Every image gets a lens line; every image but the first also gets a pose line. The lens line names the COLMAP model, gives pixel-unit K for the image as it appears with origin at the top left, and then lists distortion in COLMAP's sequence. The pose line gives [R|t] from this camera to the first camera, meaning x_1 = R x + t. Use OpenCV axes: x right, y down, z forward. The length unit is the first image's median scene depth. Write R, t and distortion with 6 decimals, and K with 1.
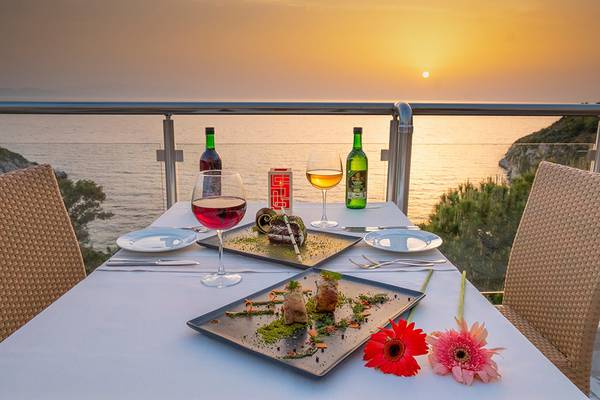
lens RADIAL K [[444.3, 0, 300.0], [0, 444.3, 200.0], [0, 0, 1]] dist [0.001662, -0.001056]
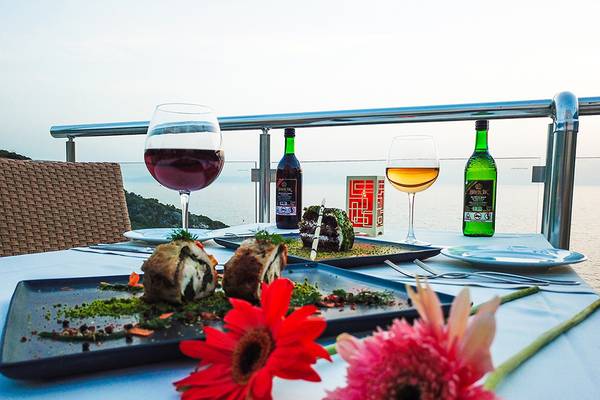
lens RADIAL K [[449.0, 0, 300.2], [0, 449.0, 217.5], [0, 0, 1]] dist [-0.008593, -0.004742]
pose [[0.909939, 0.032720, -0.413449, 0.168078], [-0.095856, 0.986484, -0.132894, 0.111105], [0.403512, 0.160557, 0.900777, 0.269295]]
